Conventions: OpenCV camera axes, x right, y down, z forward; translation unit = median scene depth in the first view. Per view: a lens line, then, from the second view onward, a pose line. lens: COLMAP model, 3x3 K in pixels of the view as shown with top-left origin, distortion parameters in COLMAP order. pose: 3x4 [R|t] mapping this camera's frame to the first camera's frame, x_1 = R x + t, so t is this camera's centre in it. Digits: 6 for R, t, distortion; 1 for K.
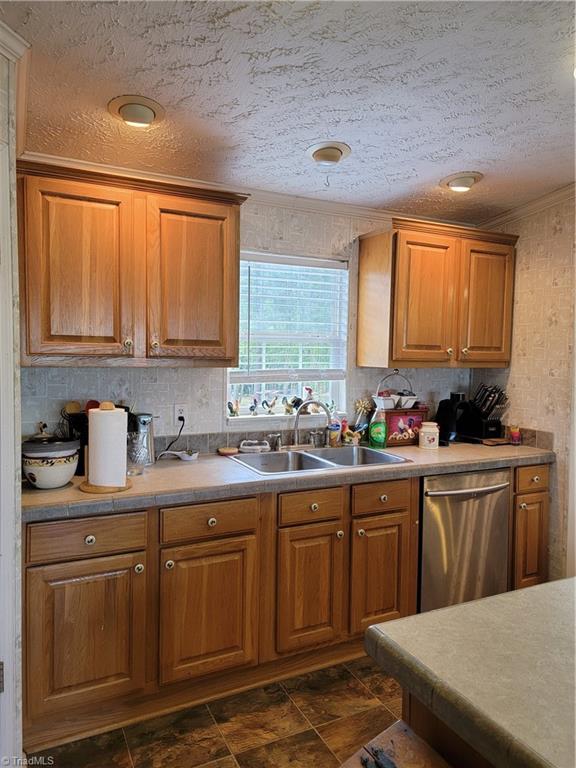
lens RADIAL K [[535.4, 0, 288.4], [0, 535.4, 383.9], [0, 0, 1]] dist [0.040450, -0.020934]
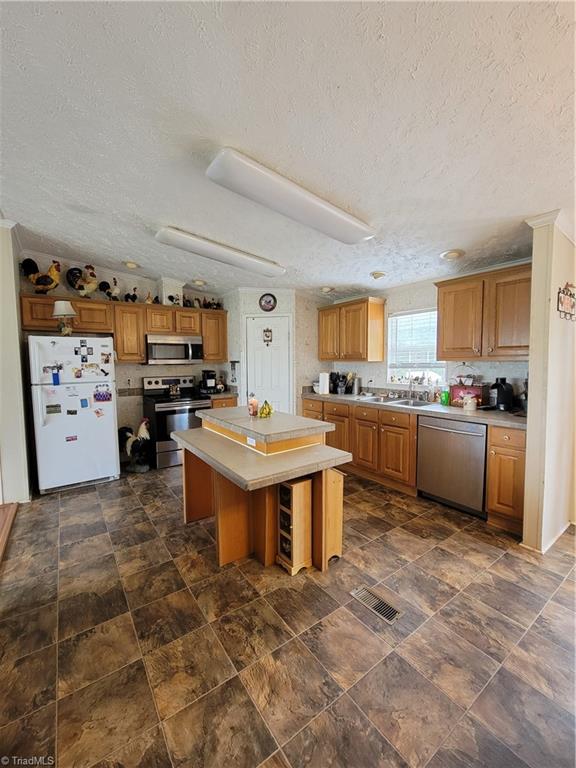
lens RADIAL K [[312.4, 0, 284.4], [0, 312.4, 381.7], [0, 0, 1]] dist [-0.001210, 0.000081]
pose [[0.149380, 0.047657, -0.987631, 0.566258], [-0.034428, 0.998483, 0.042973, -0.024395], [0.988180, 0.027583, 0.150794, 0.934219]]
